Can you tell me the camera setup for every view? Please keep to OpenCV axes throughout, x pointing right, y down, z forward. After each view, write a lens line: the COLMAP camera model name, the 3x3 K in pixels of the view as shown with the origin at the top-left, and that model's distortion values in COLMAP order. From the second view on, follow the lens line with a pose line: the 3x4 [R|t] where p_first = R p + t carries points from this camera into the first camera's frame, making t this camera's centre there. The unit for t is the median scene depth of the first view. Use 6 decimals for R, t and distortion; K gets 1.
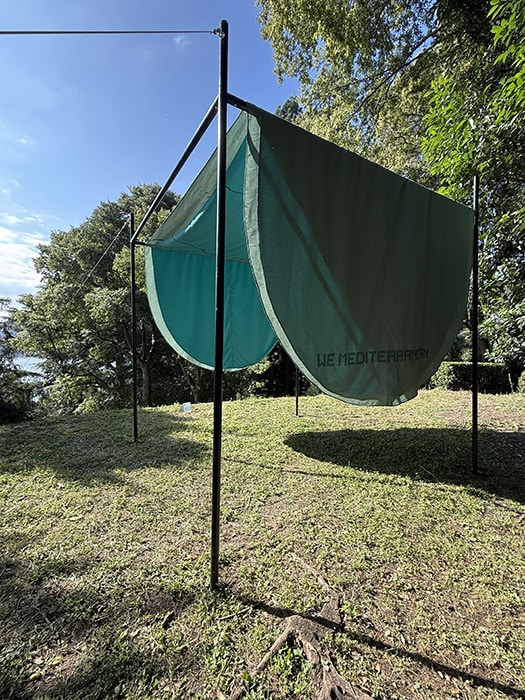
lens RADIAL K [[305.1, 0, 260.5], [0, 305.1, 339.1], [0, 0, 1]] dist [0.039612, -0.000014]
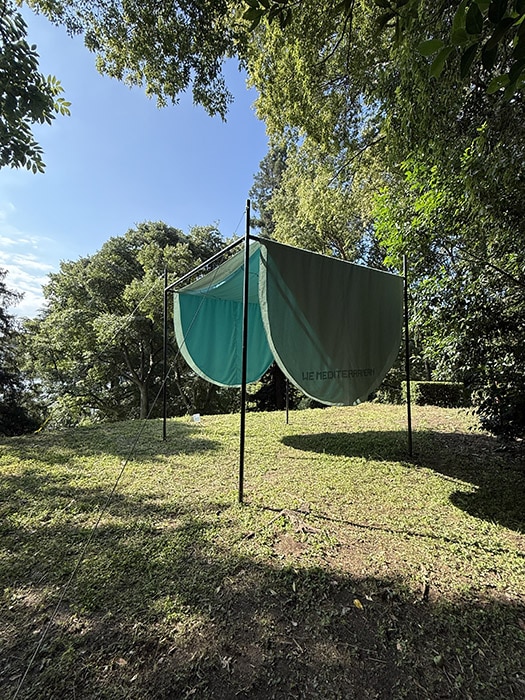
lens RADIAL K [[305.5, 0, 262.5], [0, 305.5, 350.0], [0, 0, 1]] dist [-0.001283, -0.000033]
pose [[0.999318, 0.003848, 0.036718, -0.021958], [-0.002555, 0.999377, -0.035195, -0.003105], [-0.036830, 0.035077, 0.998706, -0.186385]]
